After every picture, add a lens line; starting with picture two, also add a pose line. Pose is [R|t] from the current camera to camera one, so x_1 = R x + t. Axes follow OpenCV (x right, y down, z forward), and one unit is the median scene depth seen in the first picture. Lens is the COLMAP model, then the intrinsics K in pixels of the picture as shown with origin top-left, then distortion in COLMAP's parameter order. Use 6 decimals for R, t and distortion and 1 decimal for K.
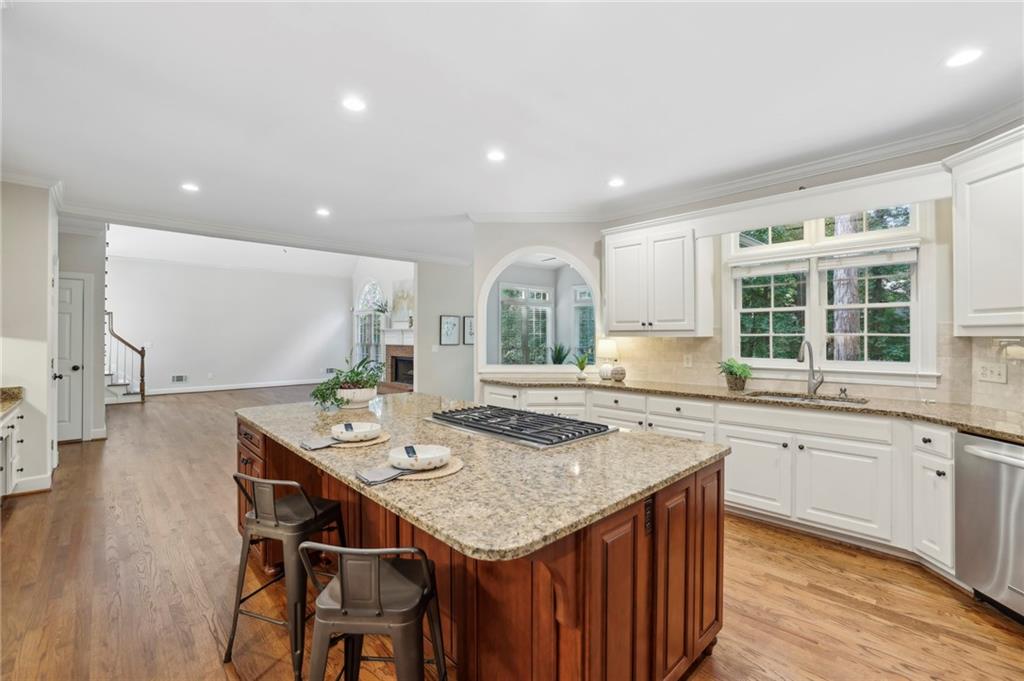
lens RADIAL K [[439.9, 0, 509.7], [0, 439.9, 334.3], [0, 0, 1]] dist [-0.028654, -0.000195]
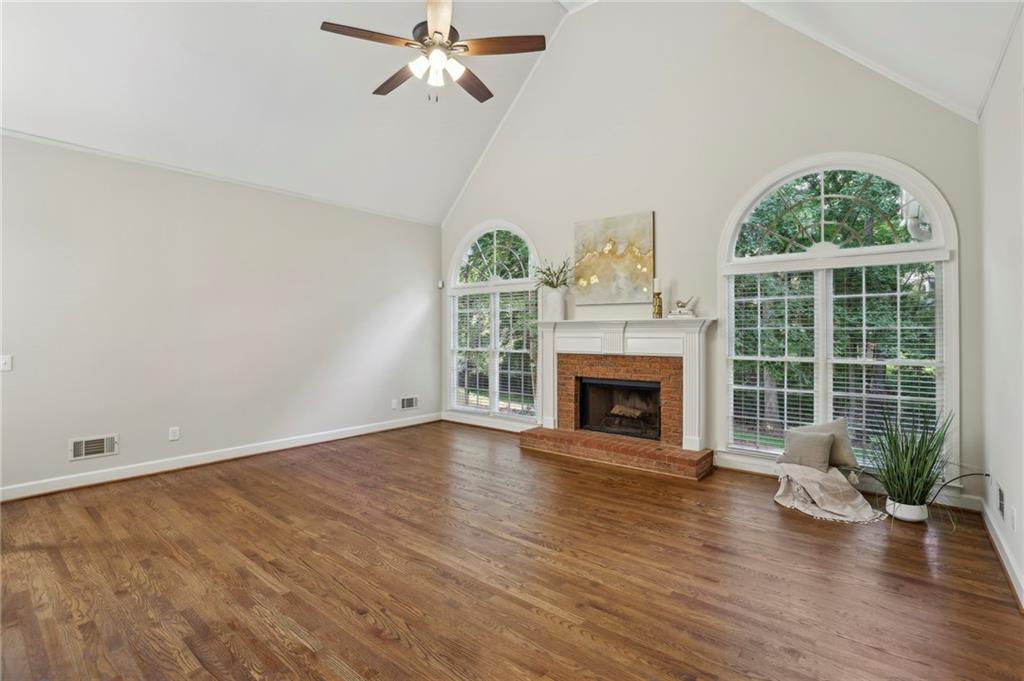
lens RADIAL K [[468.9, 0, 512.0], [0, 468.9, 340.5], [0, 0, 1]] dist [-0.022974, -0.000083]
pose [[0.991300, 0.002420, 0.131603, -1.649063], [-0.003901, 0.999932, 0.010999, 0.017119], [-0.131567, -0.011417, 0.991241, 2.015680]]
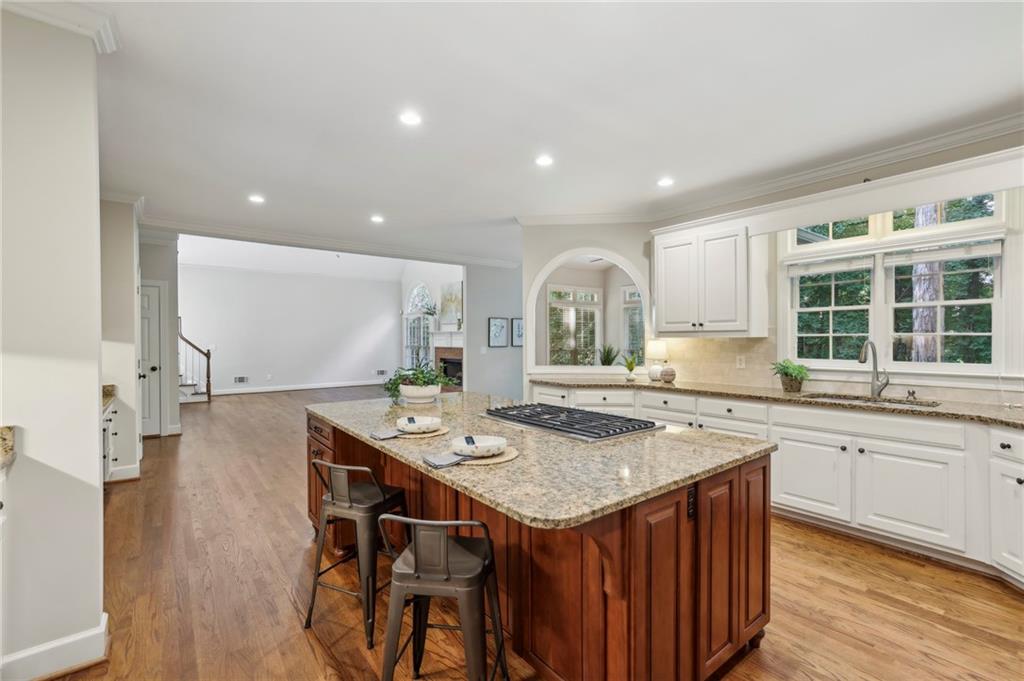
lens RADIAL K [[449.0, 0, 514.0], [0, 449.0, 343.1], [0, 0, 1]] dist [-0.001350, 0.000498]
pose [[0.995523, -0.002599, -0.094482, -0.005595], [0.003961, 0.999891, 0.014237, 0.003188], [0.094435, -0.014548, 0.995425, -0.072021]]
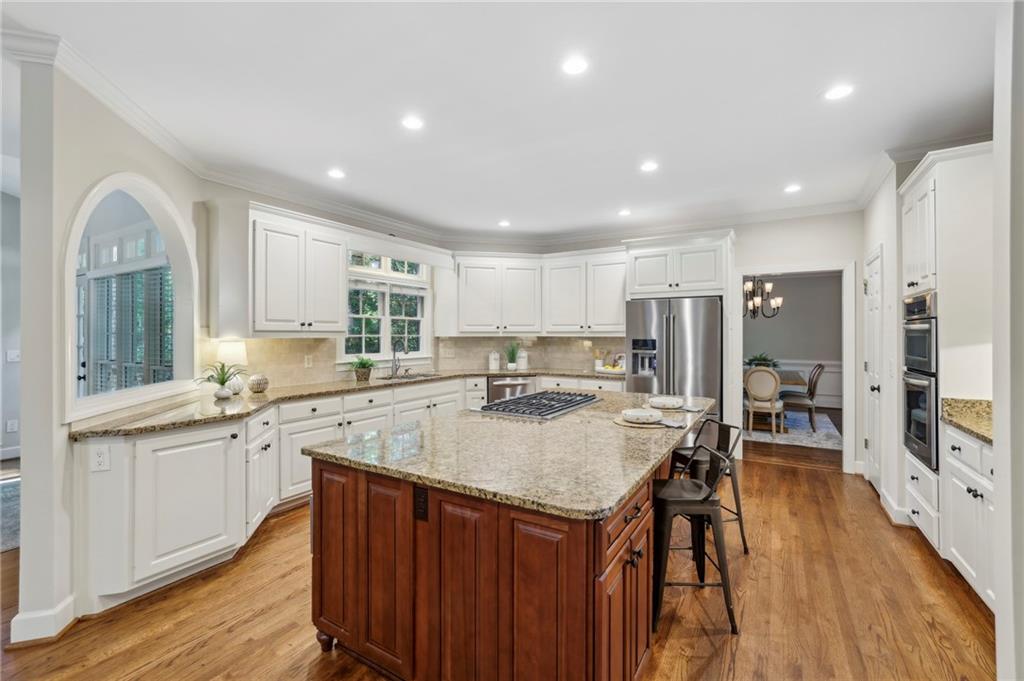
lens RADIAL K [[439.9, 0, 509.7], [0, 439.9, 334.3], [0, 0, 1]] dist [-0.028654, -0.000195]
pose [[-0.262280, 0.002409, 0.964989, -1.033195], [-0.003099, 0.999990, -0.003338, 0.000017], [-0.964987, -0.003866, -0.262270, 1.211920]]
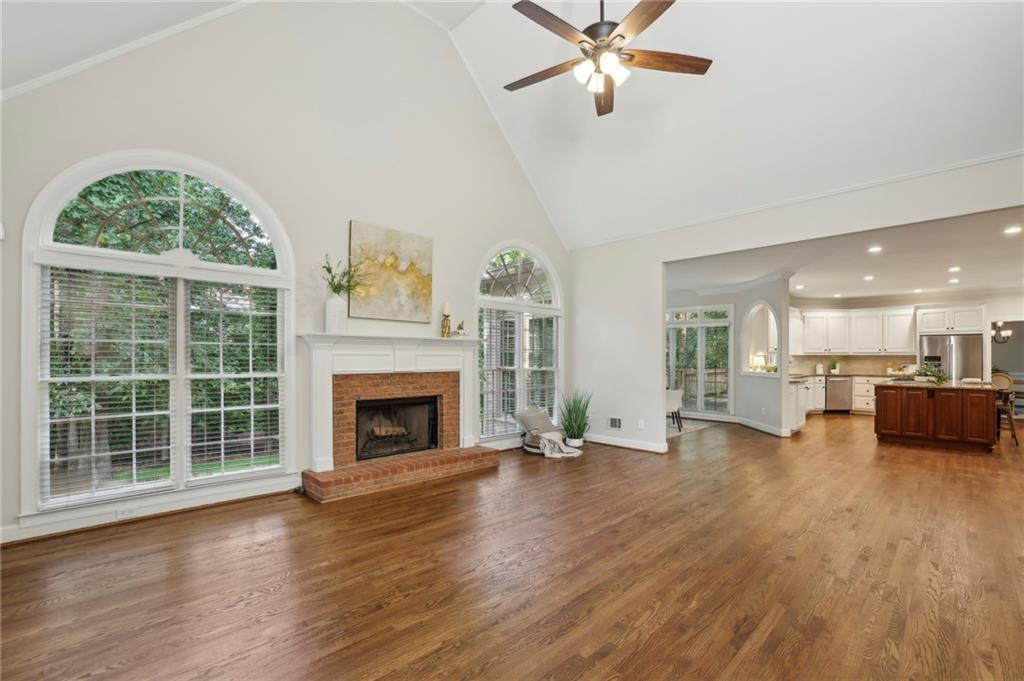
lens RADIAL K [[455.9, 0, 515.0], [0, 455.9, 354.6], [0, 0, 1]] dist [-0.002215, -0.000135]
pose [[-0.034179, 0.003788, 0.999409, -2.850276], [-0.004474, 0.999982, -0.003943, 0.028687], [-0.999406, -0.004607, -0.034161, 3.510249]]
